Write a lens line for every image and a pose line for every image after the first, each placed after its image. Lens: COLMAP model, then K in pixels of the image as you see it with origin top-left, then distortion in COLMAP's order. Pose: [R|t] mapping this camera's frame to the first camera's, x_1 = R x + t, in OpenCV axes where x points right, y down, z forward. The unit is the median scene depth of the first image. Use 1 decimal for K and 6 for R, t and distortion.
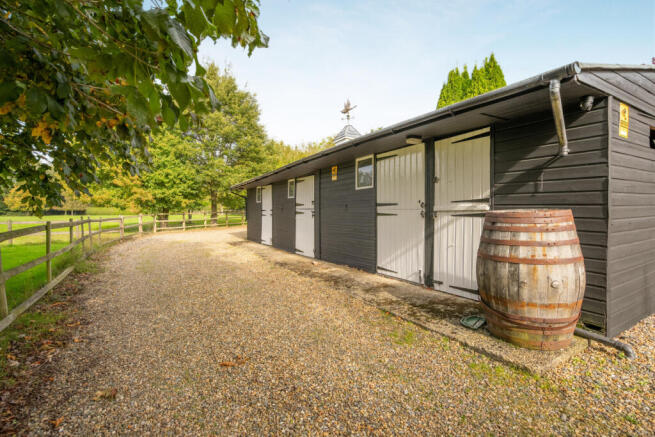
lens RADIAL K [[302.6, 0, 327.5], [0, 302.6, 218.5], [0, 0, 1]] dist [0.000152, -0.000002]
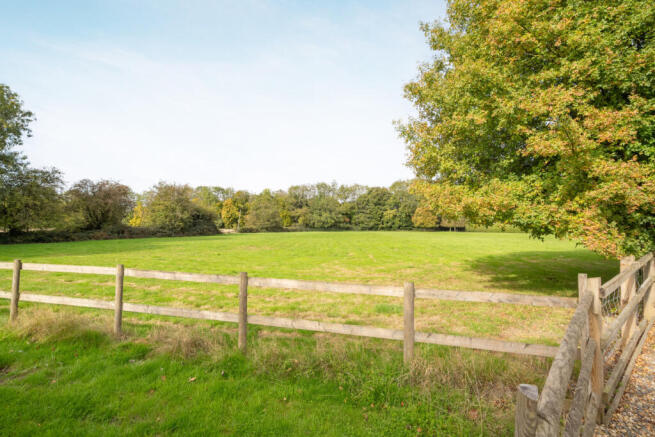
lens RADIAL K [[302.6, 0, 327.5], [0, 302.6, 218.5], [0, 0, 1]] dist [0.000152, -0.000002]
pose [[0.449061, -0.019869, -0.893280, -0.496917], [-0.027943, 0.998951, -0.036267, -0.030450], [0.893064, 0.041247, 0.448035, 0.647590]]
